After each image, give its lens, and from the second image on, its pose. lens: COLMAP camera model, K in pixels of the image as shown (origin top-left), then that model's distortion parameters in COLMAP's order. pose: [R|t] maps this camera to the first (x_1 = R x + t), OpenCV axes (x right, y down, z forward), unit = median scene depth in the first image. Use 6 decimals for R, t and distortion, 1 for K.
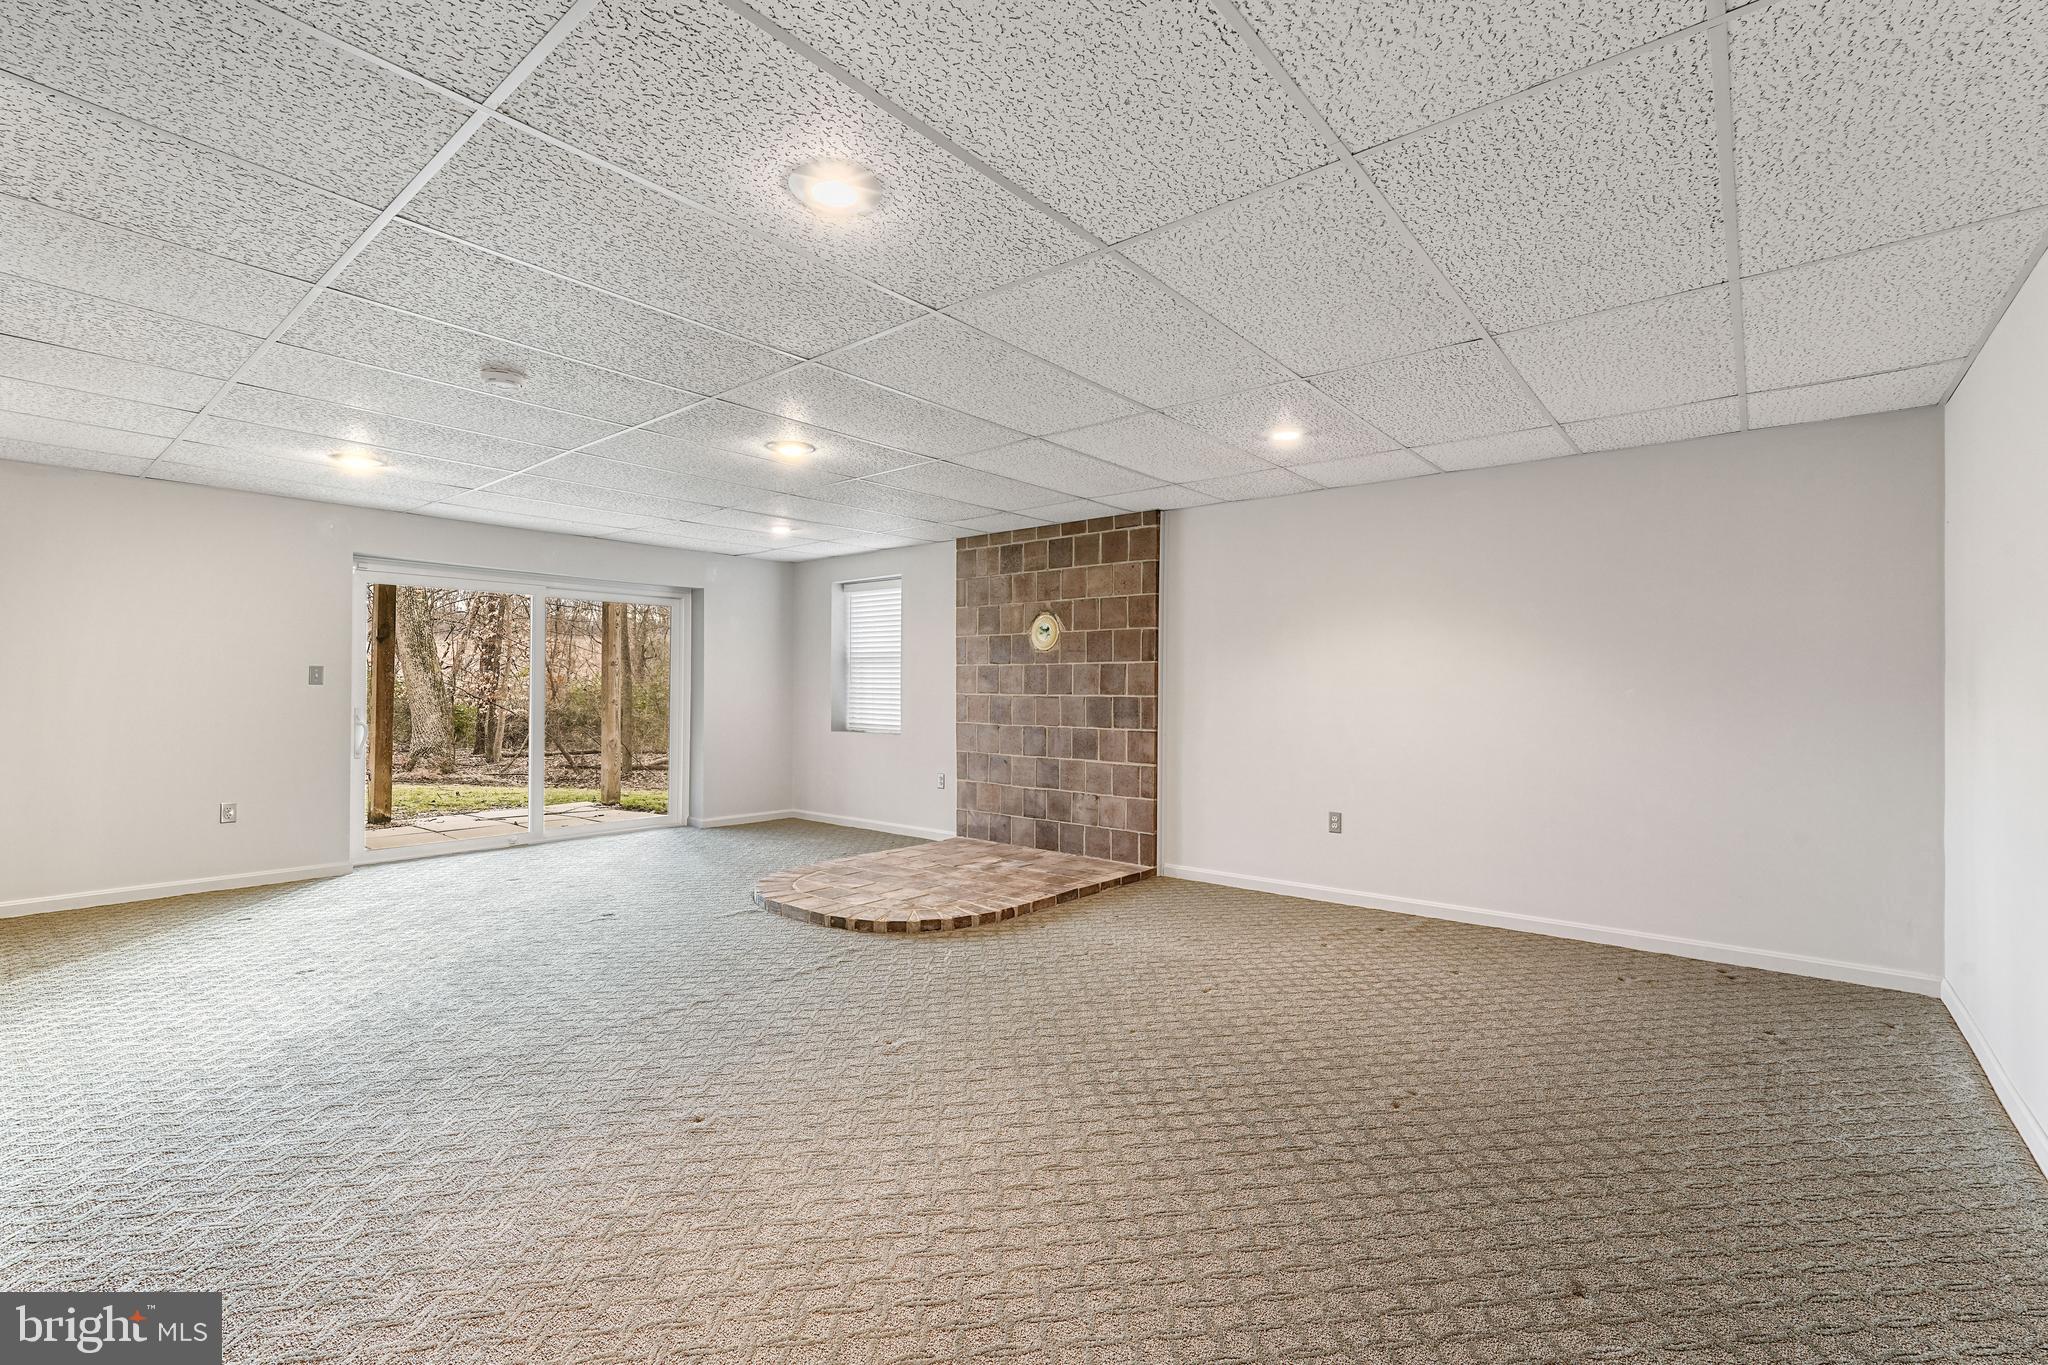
lens RADIAL K [[902.6, 0, 1027.3], [0, 902.6, 672.0], [0, 0, 1]] dist [-0.015050, 0.006887]
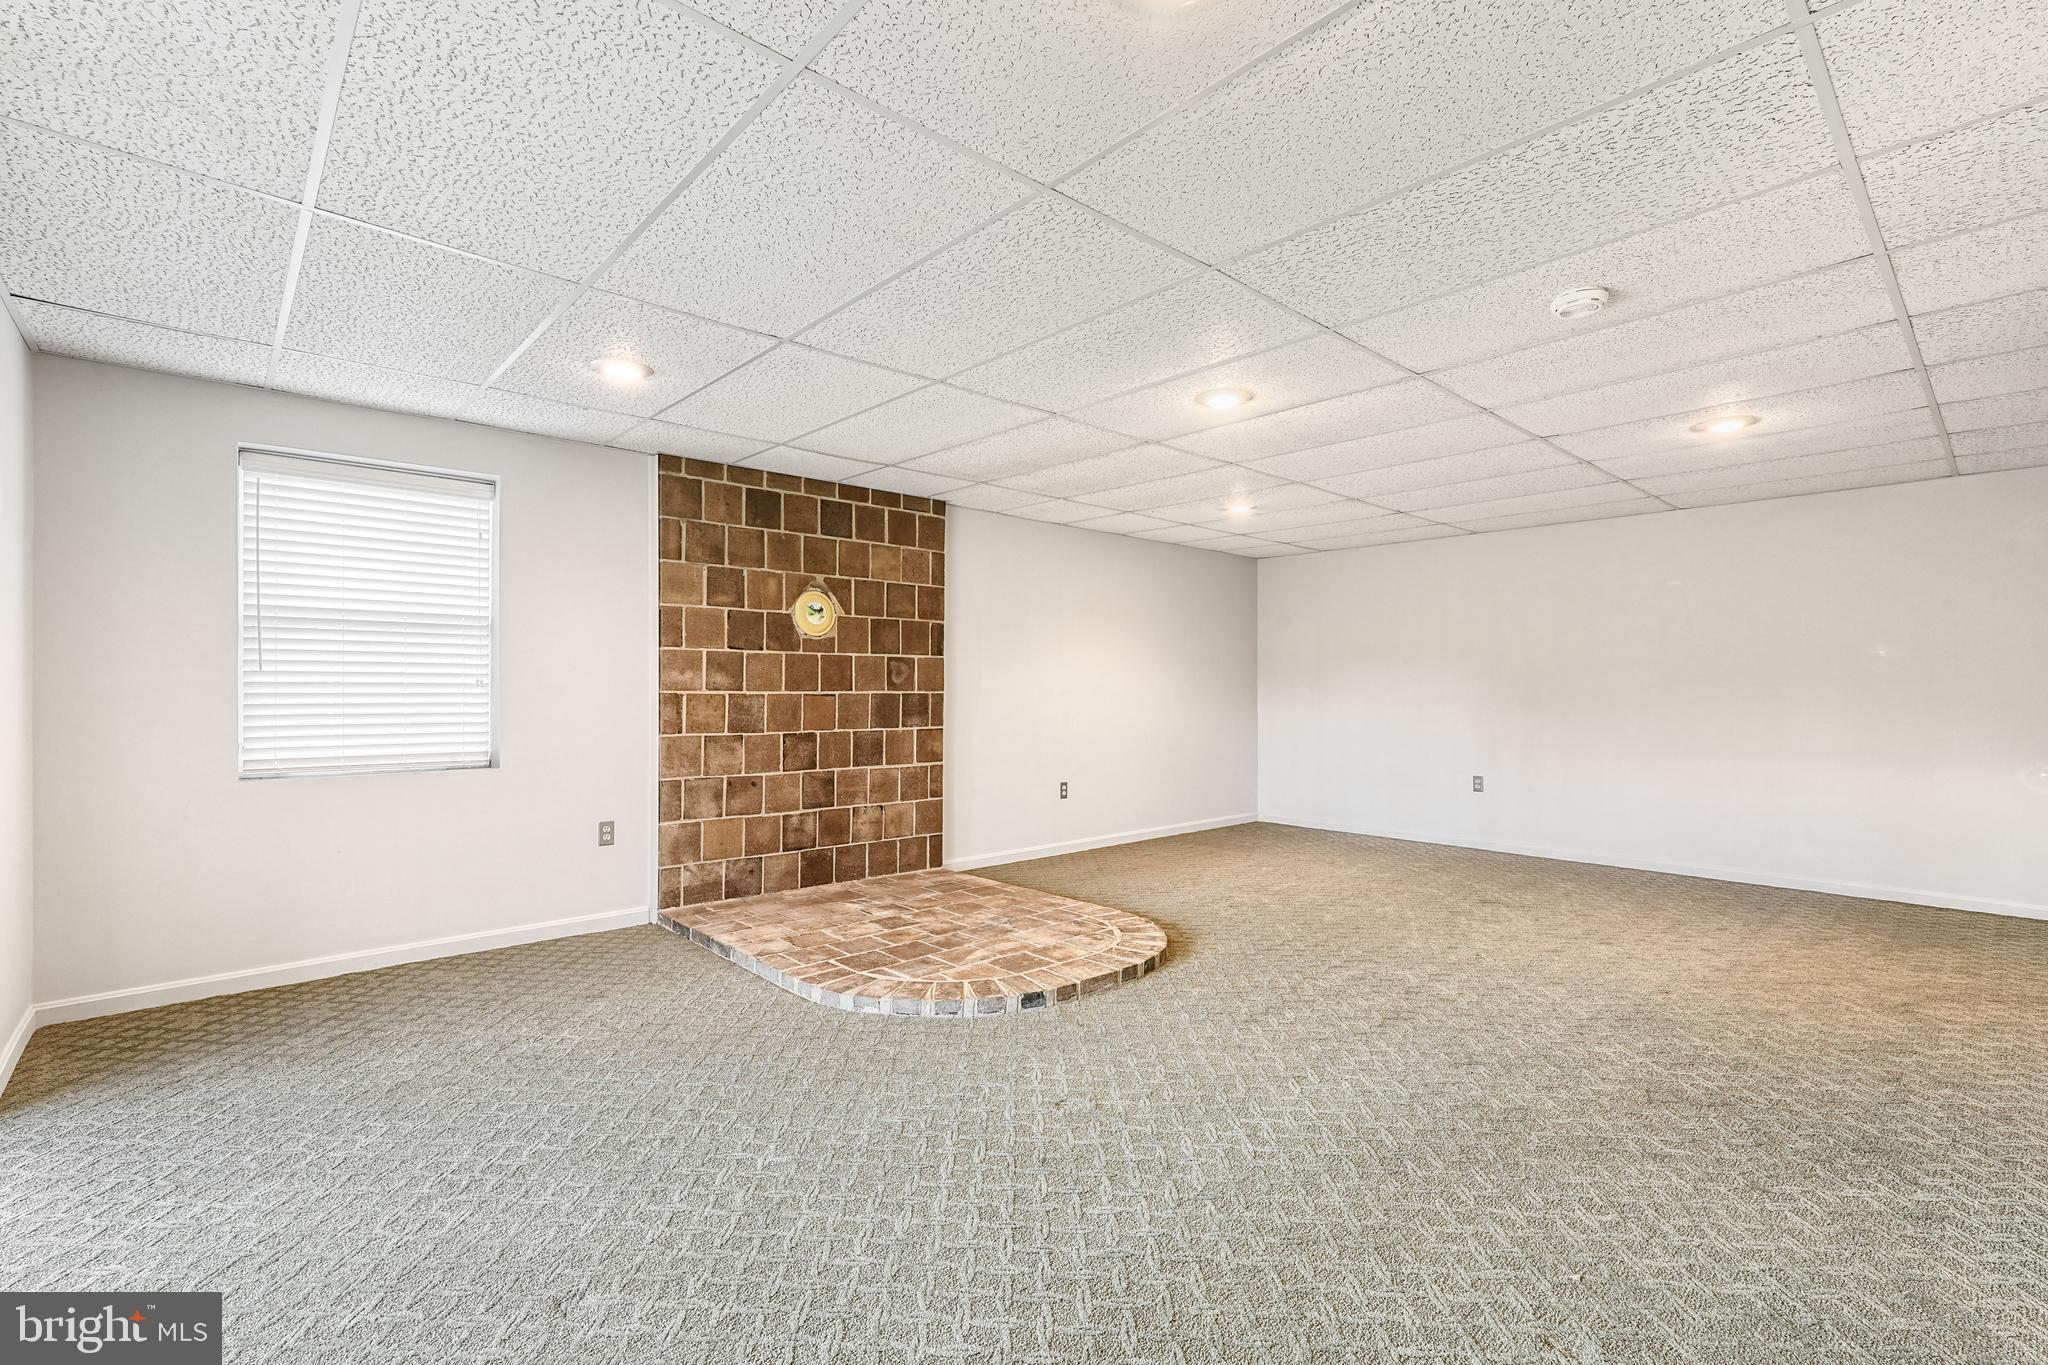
lens RADIAL K [[902.6, 0, 1018.0], [0, 902.6, 686.4], [0, 0, 1]] dist [-0.015050, 0.006887]
pose [[0.148857, -0.002953, 0.988854, -0.738552], [-0.017335, 0.999834, 0.005596, 0.012627], [-0.988707, -0.017975, 0.148781, 0.701927]]
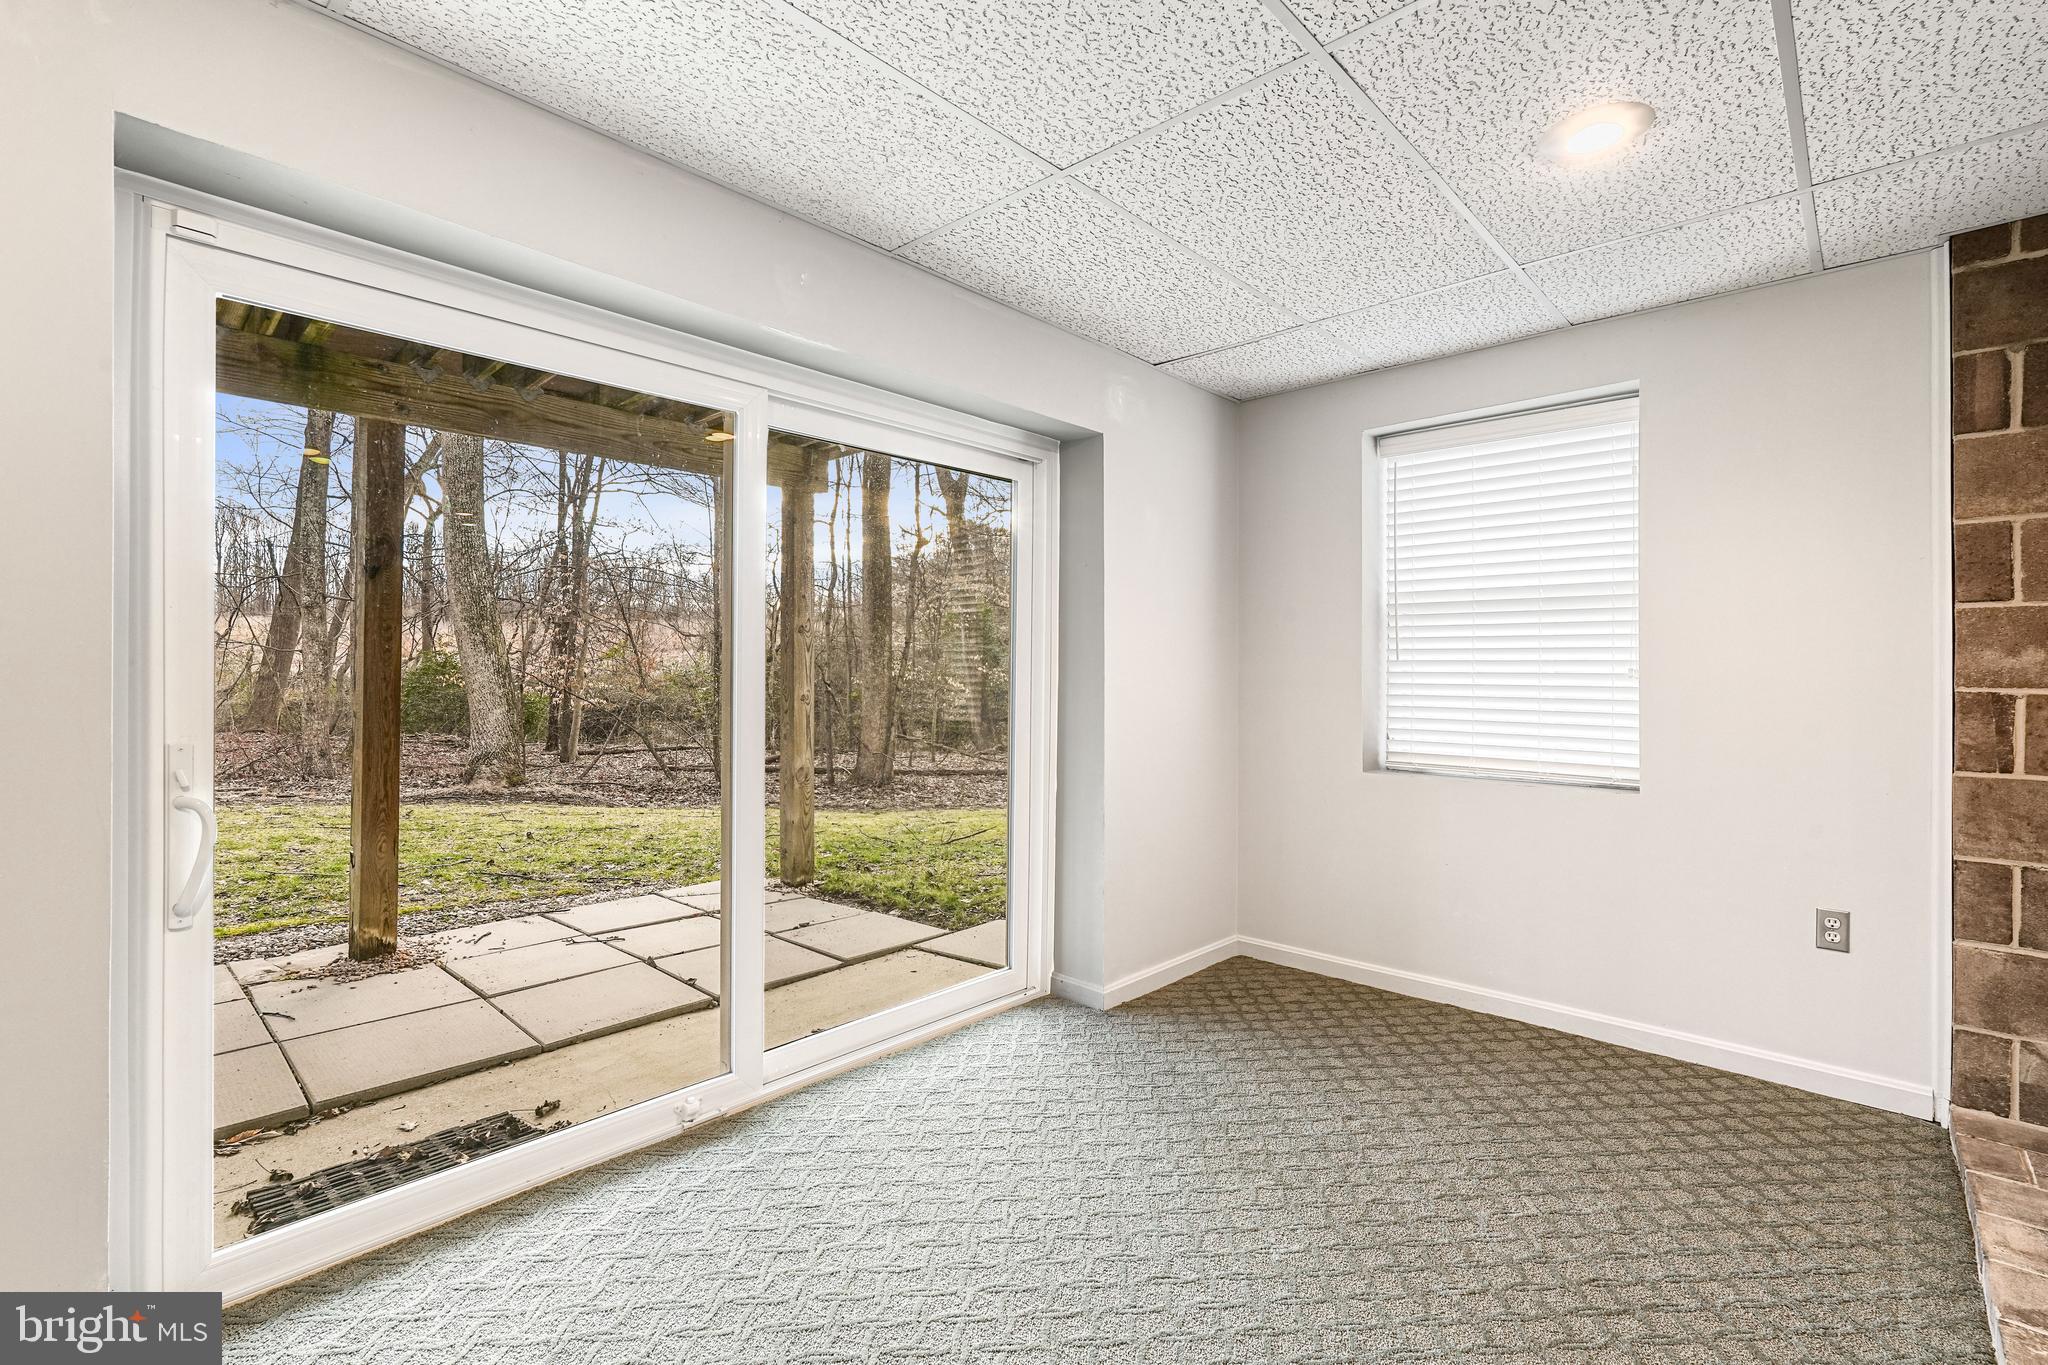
lens RADIAL K [[902.6, 0, 1025.3], [0, 902.6, 673.4], [0, 0, 1]] dist [-0.015050, 0.006887]
pose [[0.998267, 0.002661, -0.058785, -0.442798], [-0.001801, 0.999891, 0.014680, 0.014276], [0.058818, -0.014549, 0.998163, 0.694121]]
